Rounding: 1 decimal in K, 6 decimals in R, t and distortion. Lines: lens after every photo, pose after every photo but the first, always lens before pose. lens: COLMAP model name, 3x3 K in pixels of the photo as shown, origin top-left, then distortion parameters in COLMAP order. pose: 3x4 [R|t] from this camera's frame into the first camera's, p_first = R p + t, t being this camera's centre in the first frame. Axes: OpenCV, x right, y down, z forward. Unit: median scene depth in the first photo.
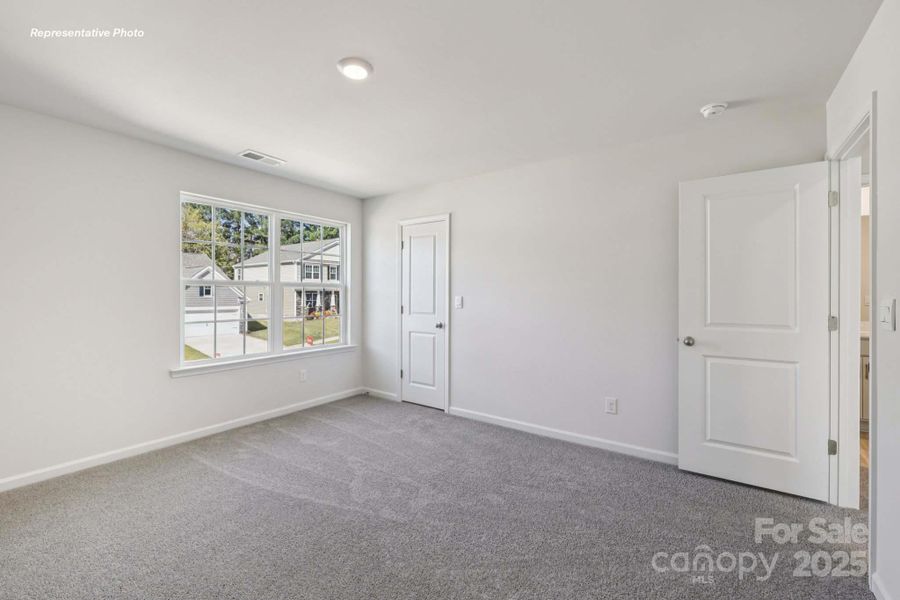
lens RADIAL K [[375.8, 0, 448.8], [0, 375.8, 292.6], [0, 0, 1]] dist [-0.001408, -0.000190]
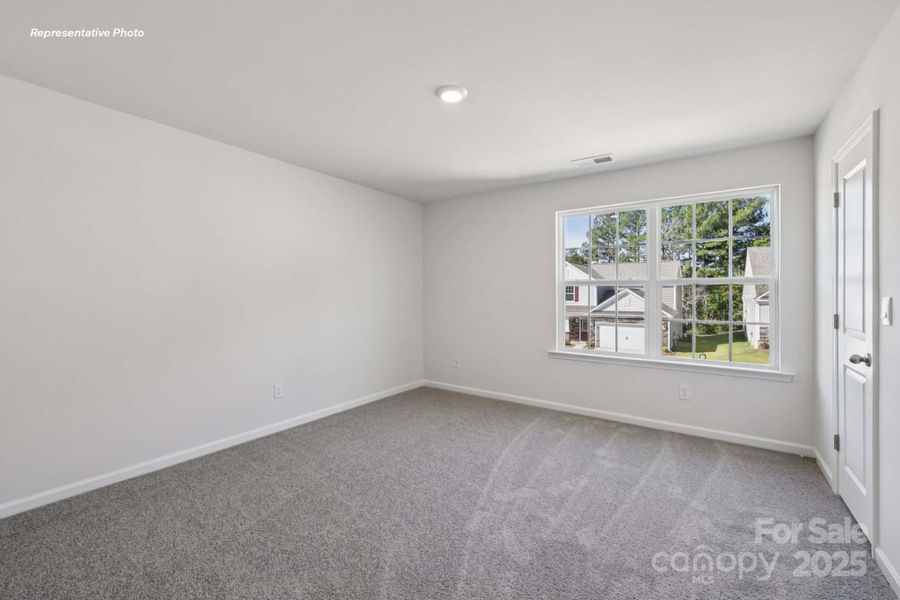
lens RADIAL K [[375.8, 0, 448.8], [0, 375.8, 292.6], [0, 0, 1]] dist [-0.001408, -0.000190]
pose [[0.015091, -0.001945, -0.999884, 0.485173], [0.006249, 0.999979, -0.001851, 0.001127], [0.999867, -0.006221, 0.015102, 0.539062]]
